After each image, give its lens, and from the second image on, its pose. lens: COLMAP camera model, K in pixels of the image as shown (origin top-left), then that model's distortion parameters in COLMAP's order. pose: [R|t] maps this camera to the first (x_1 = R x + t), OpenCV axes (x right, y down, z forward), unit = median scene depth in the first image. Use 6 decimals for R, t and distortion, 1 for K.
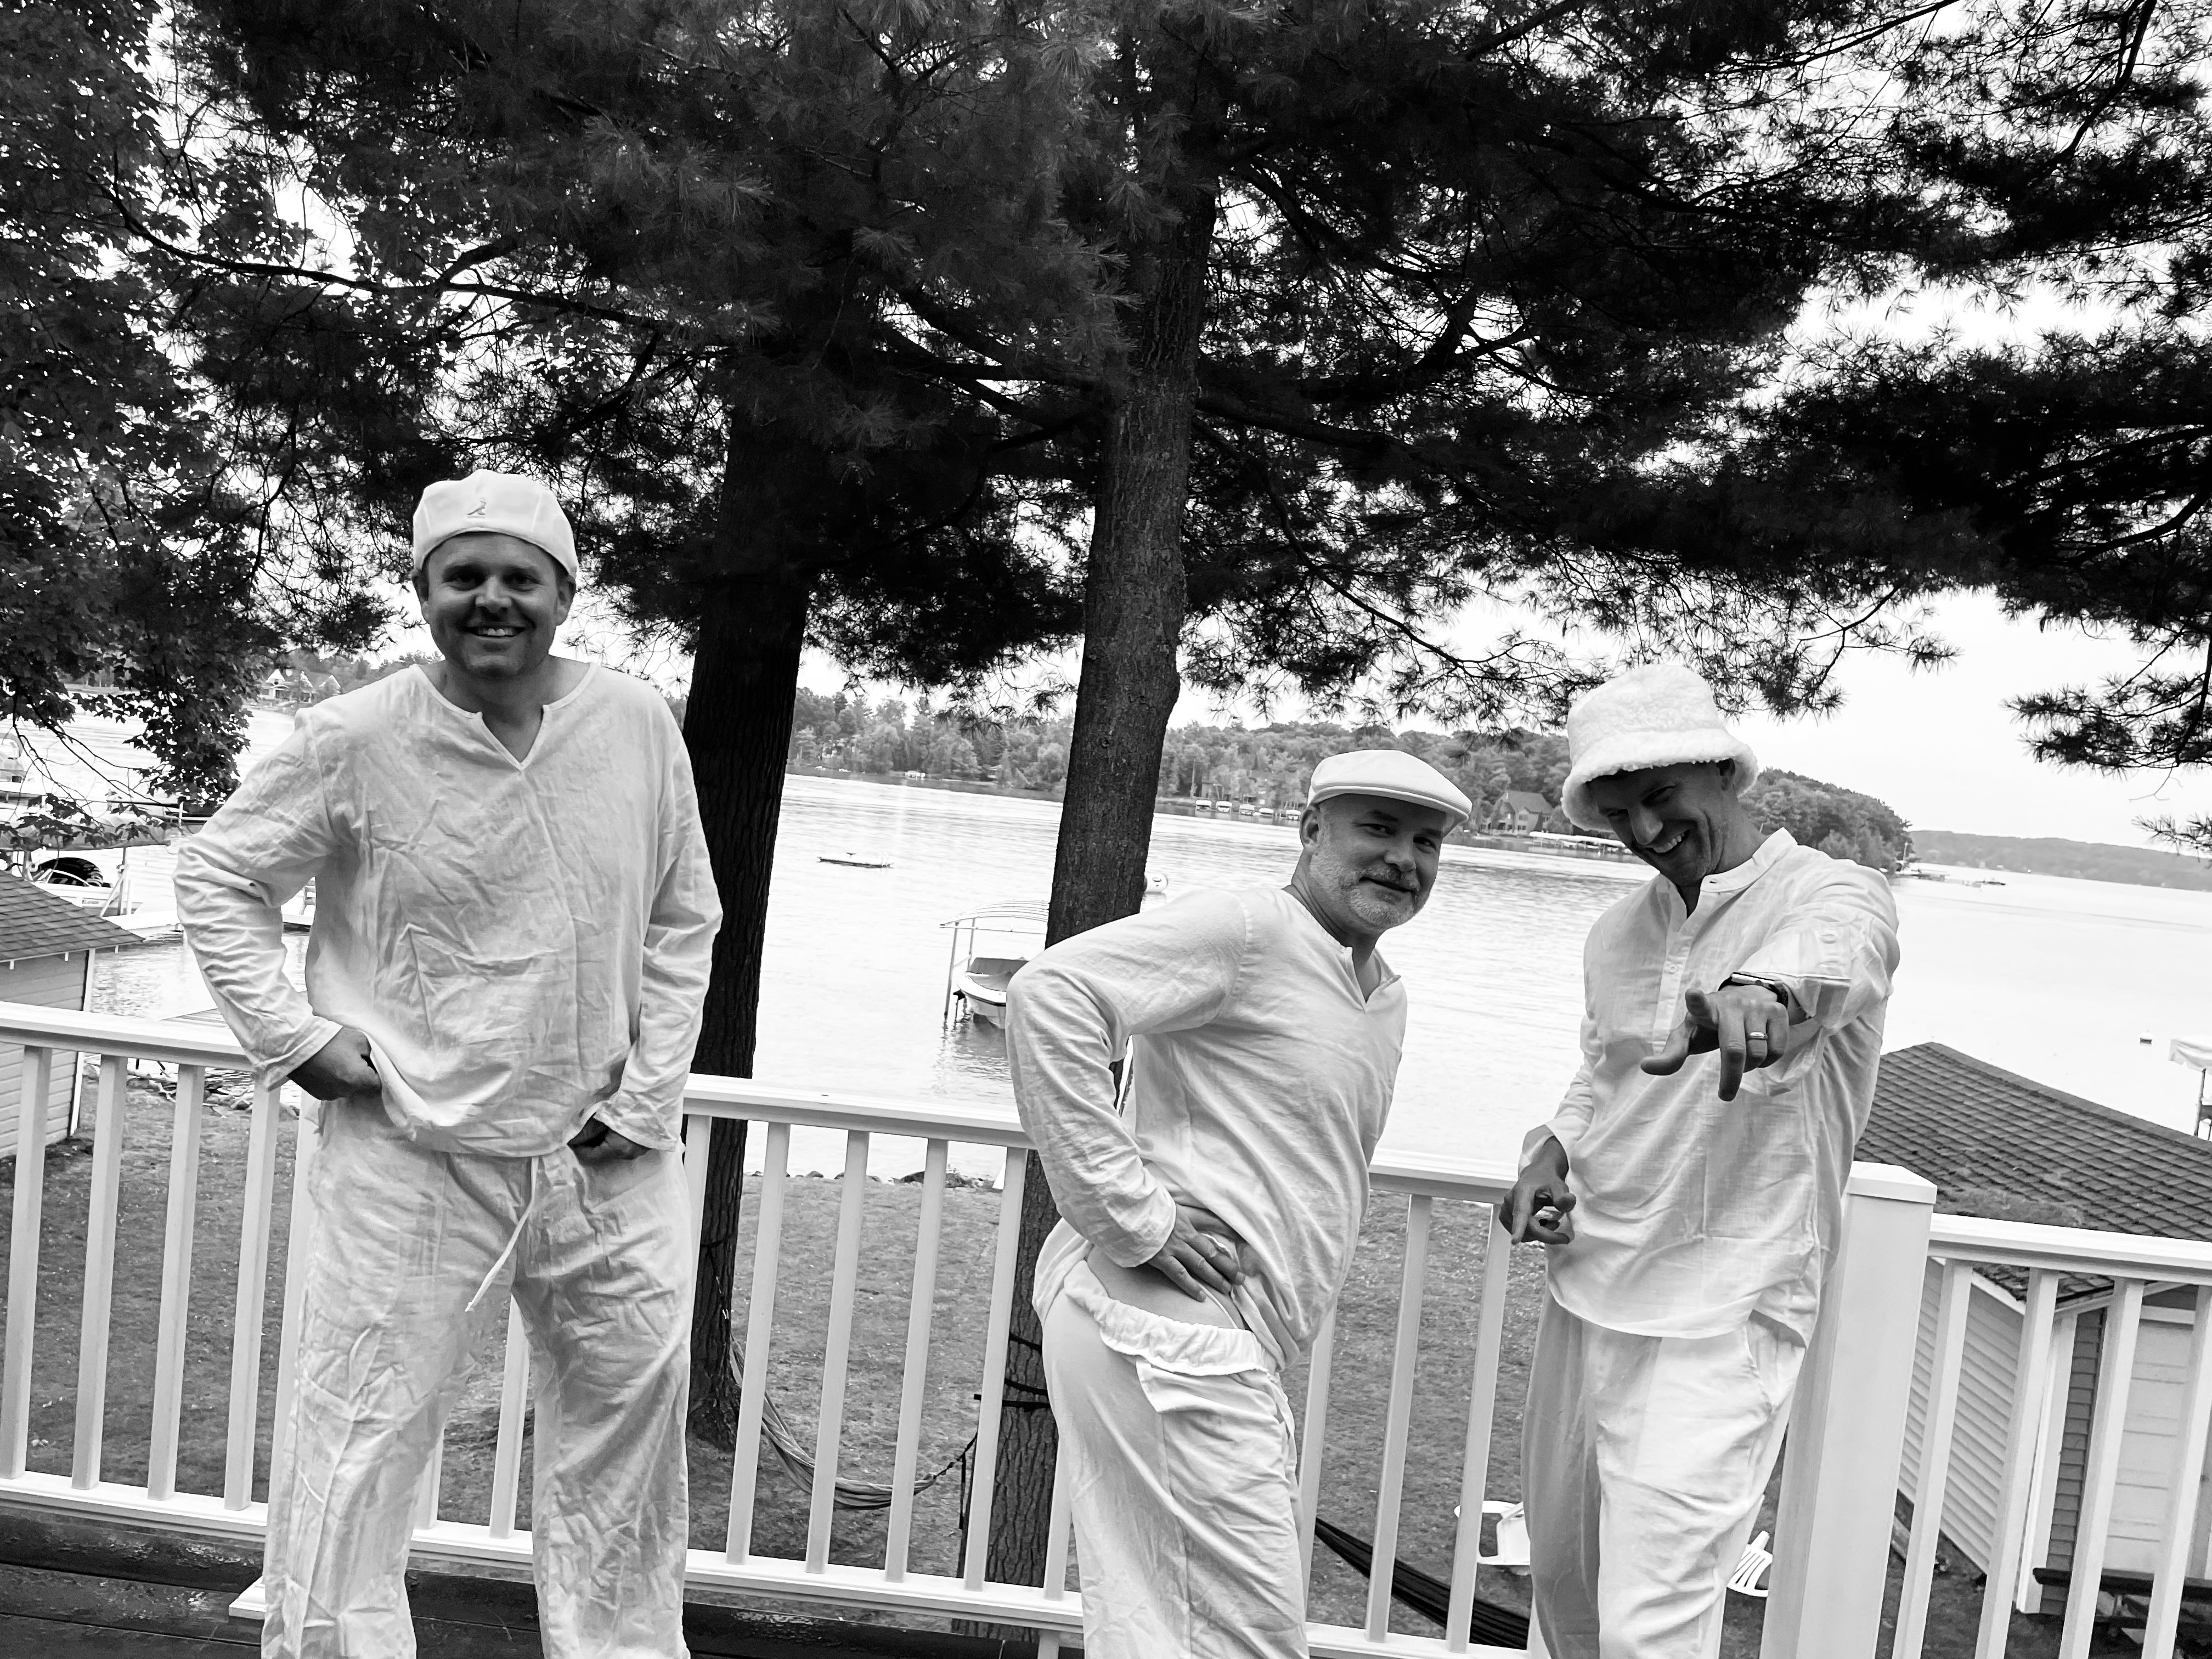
lens RADIAL K [[1693.1, 0, 1106.0], [0, 1693.1, 829.5], [0, 0, 1]] dist [0.090983, -0.107049]
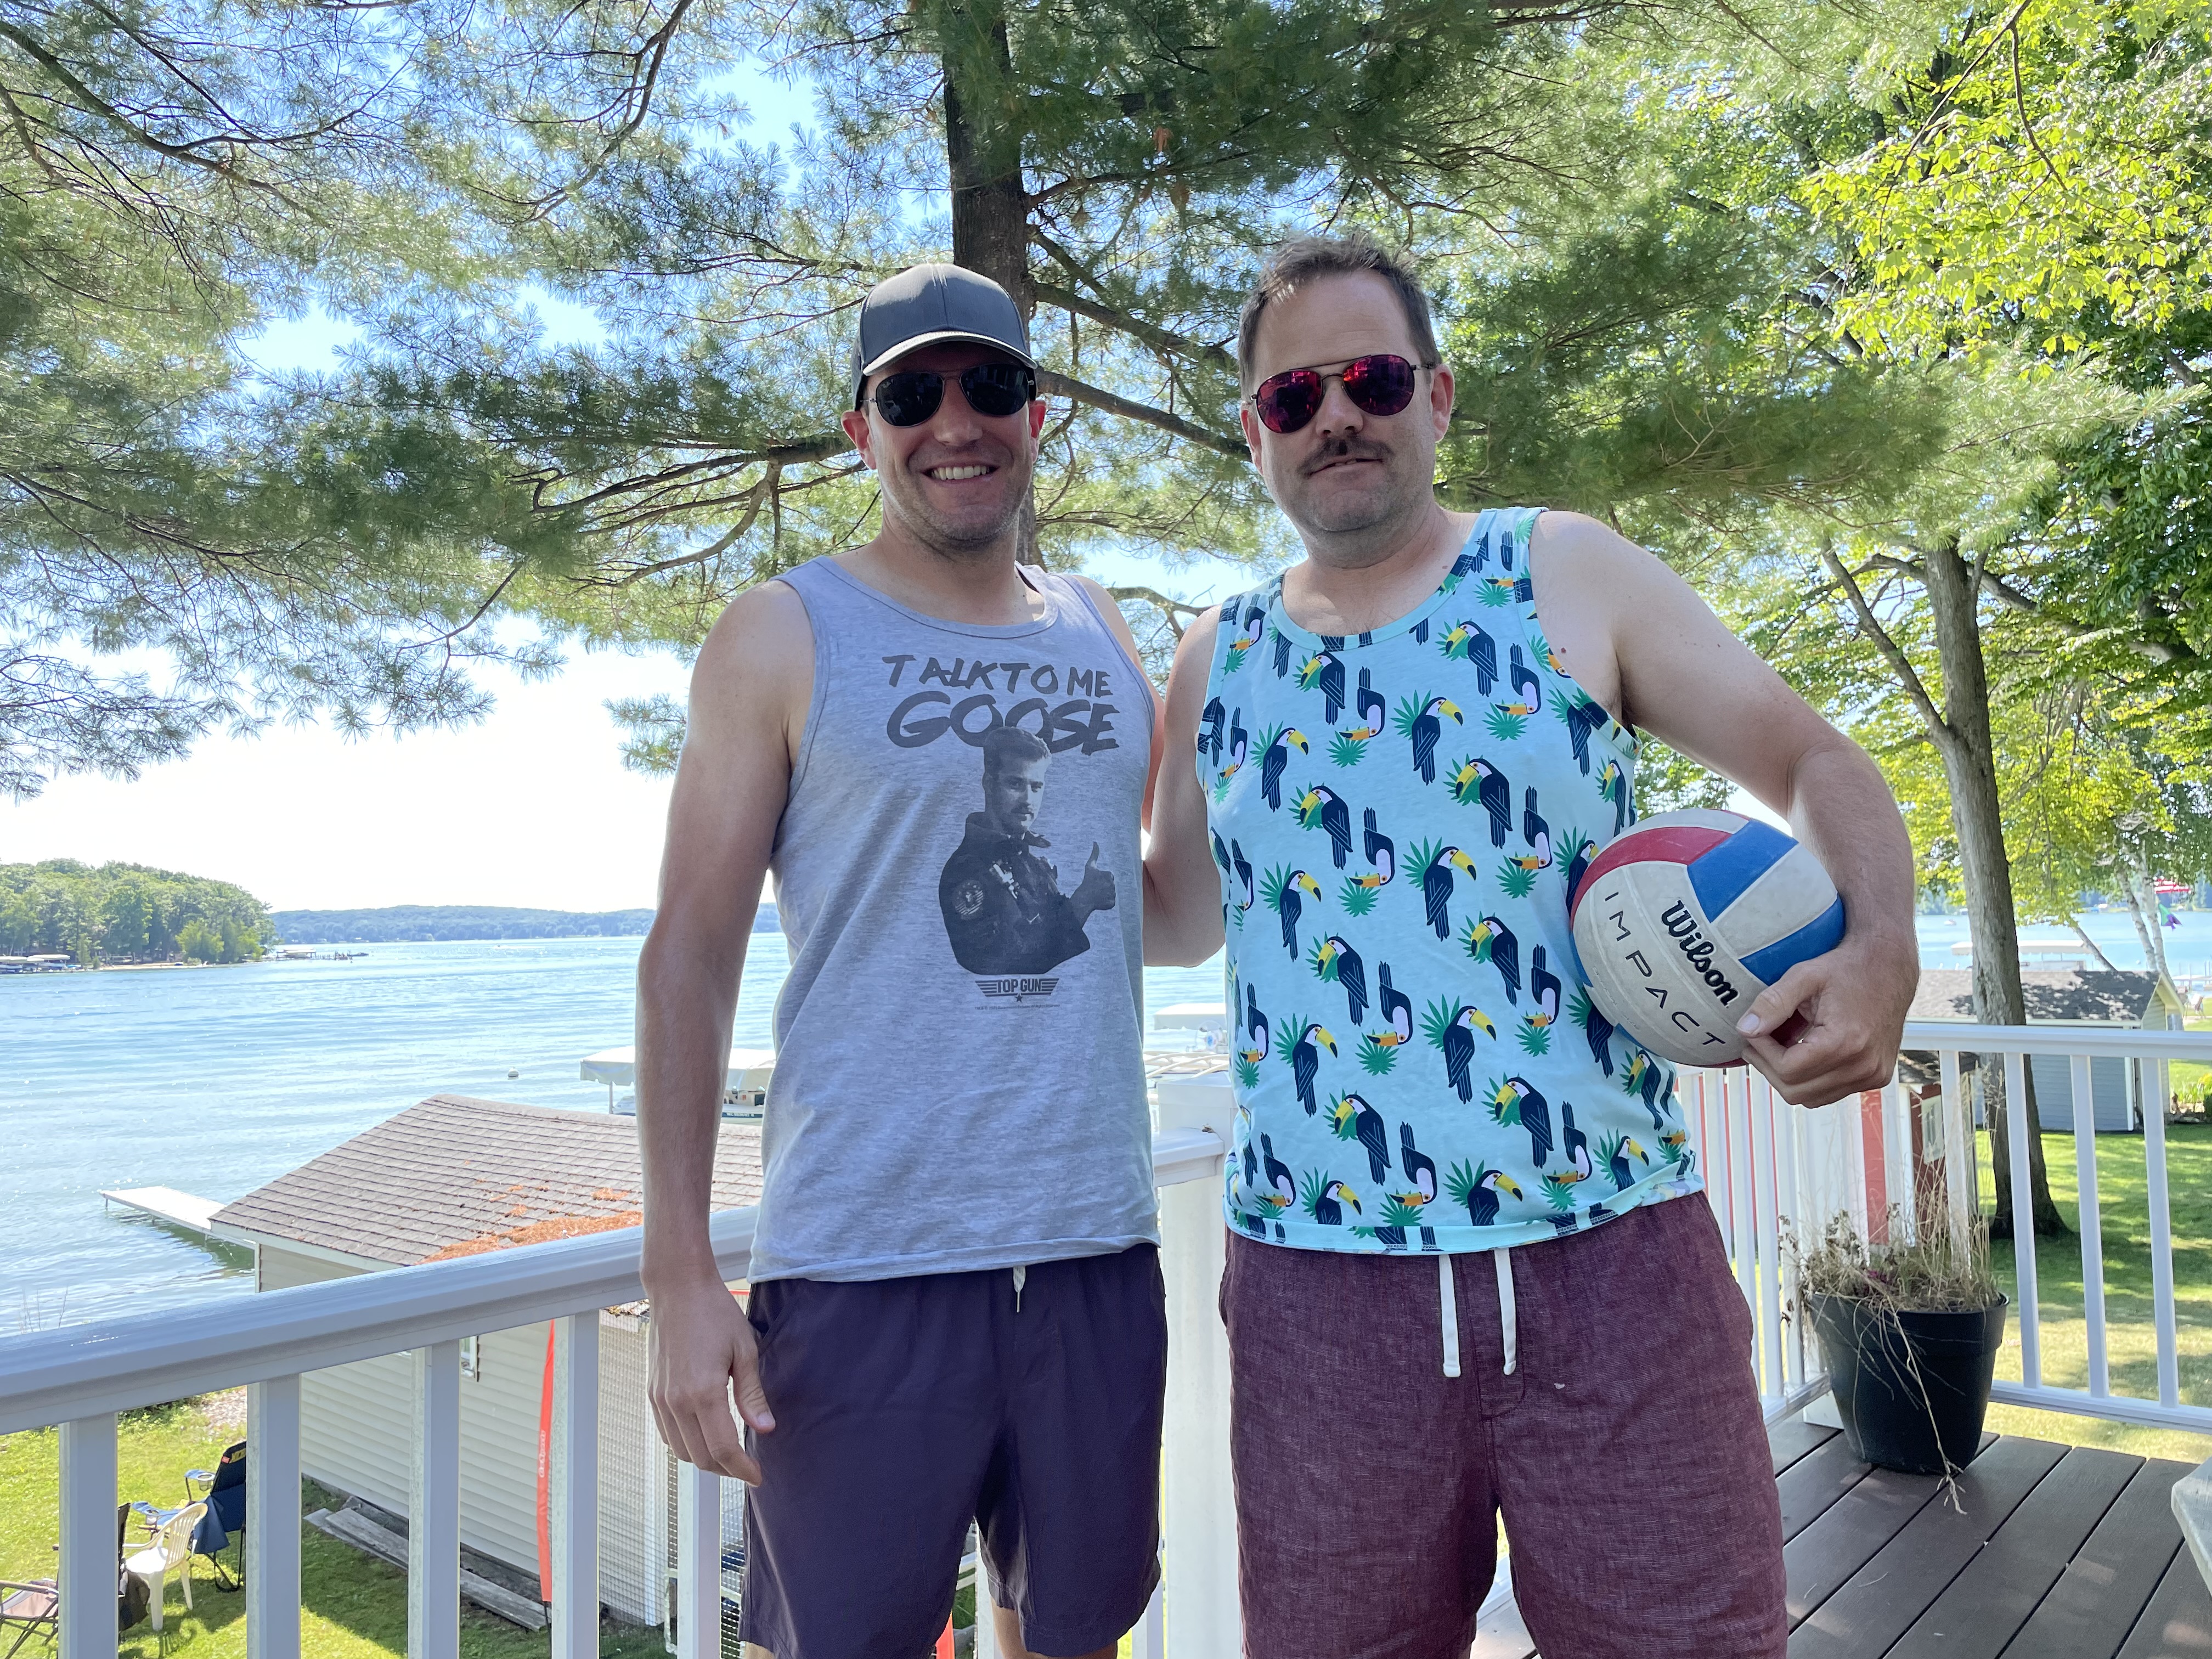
lens RADIAL K [[1693.1, 0, 1106.0], [0, 1693.1, 829.5], [0, 0, 1]] dist [0.090983, -0.107049]
pose [[0.619533, -0.075842, 0.781298, -0.071690], [0.113090, 0.993562, 0.006772, 0.017647], [-0.776781, 0.084162, 0.624122, 0.133142]]
